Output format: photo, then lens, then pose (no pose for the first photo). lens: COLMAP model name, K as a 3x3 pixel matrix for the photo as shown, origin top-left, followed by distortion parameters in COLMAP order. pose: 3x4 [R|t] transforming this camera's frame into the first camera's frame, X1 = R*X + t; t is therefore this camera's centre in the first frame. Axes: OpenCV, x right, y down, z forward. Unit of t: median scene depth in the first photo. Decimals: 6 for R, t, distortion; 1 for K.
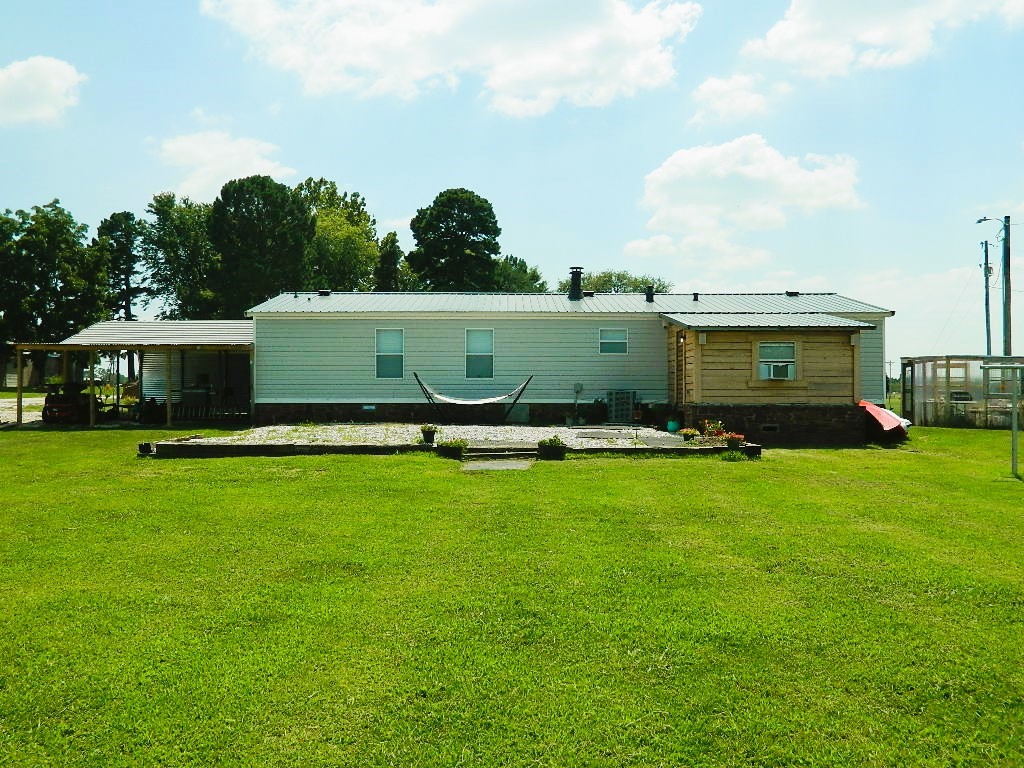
lens RADIAL K [[923.4, 0, 513.8], [0, 923.4, 385.6], [0, 0, 1]] dist [-0.009275, 0.004169]
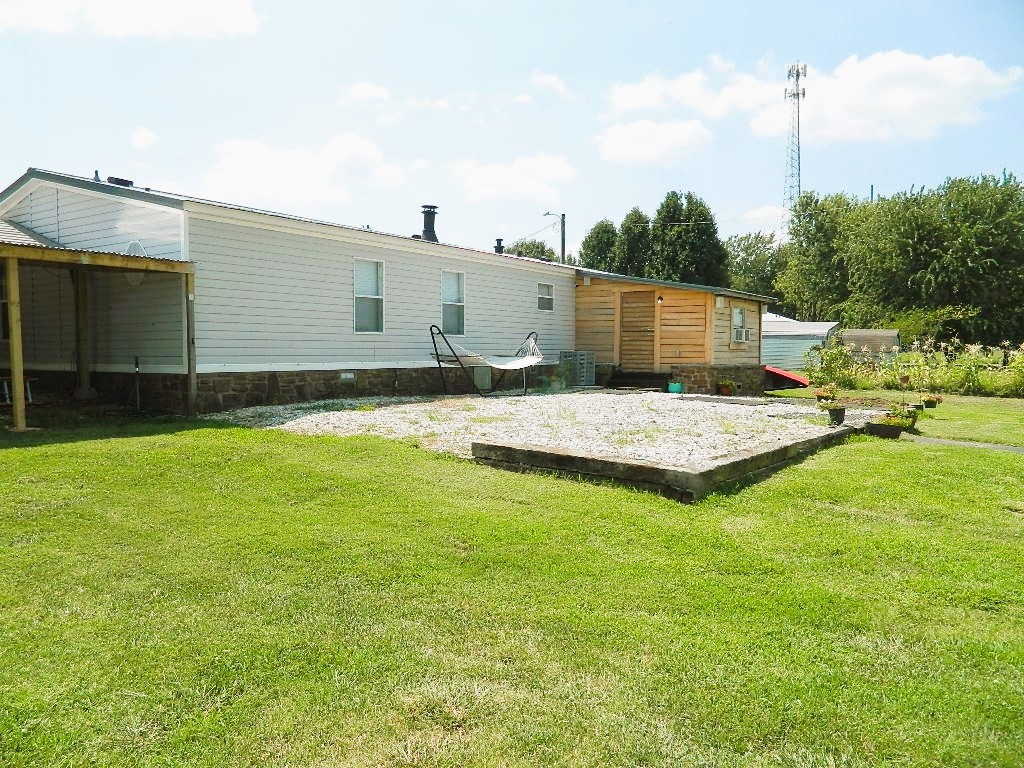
lens RADIAL K [[757.7, 0, 511.8], [0, 757.7, 385.0], [0, 0, 1]] dist [0.007654, 0.001579]
pose [[0.609285, -0.034407, 0.792205, -0.514554], [-0.013243, 0.998477, 0.053551, -0.000447], [-0.792841, -0.043119, 0.607901, 0.575384]]
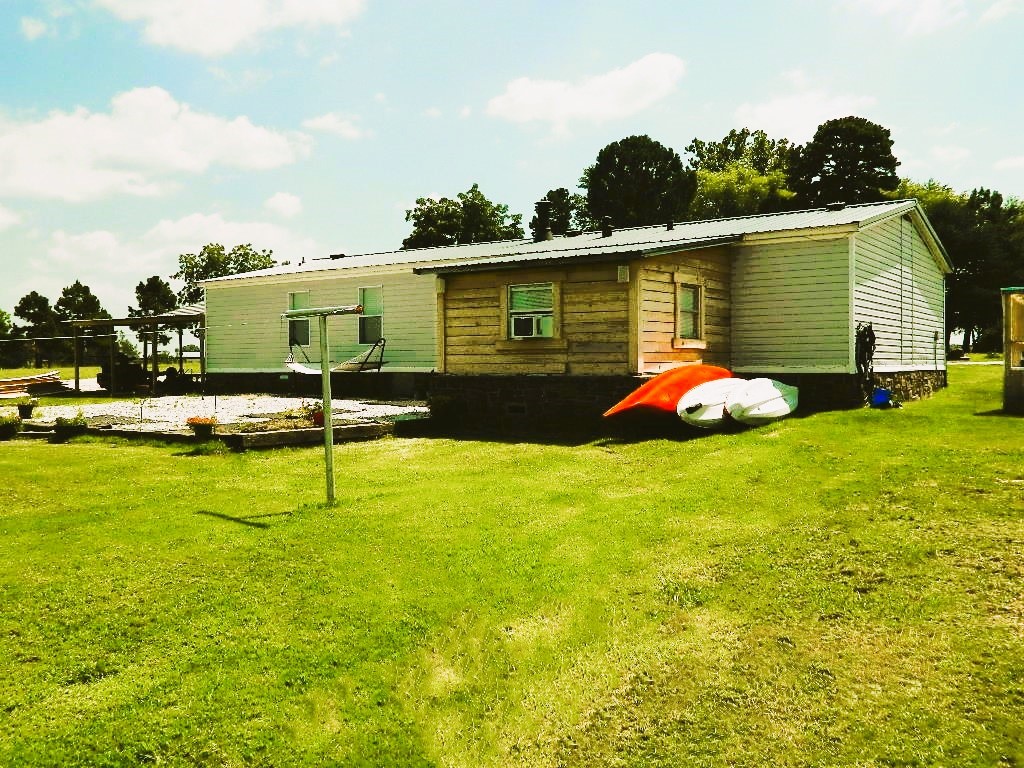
lens RADIAL K [[923.4, 0, 512.6], [0, 923.4, 382.8], [0, 0, 1]] dist [-0.009275, 0.004169]
pose [[0.826559, 0.004112, -0.562836, 0.564487], [0.016355, 0.999376, 0.031319, 0.003909], [0.562613, -0.035092, 0.825975, 0.353232]]
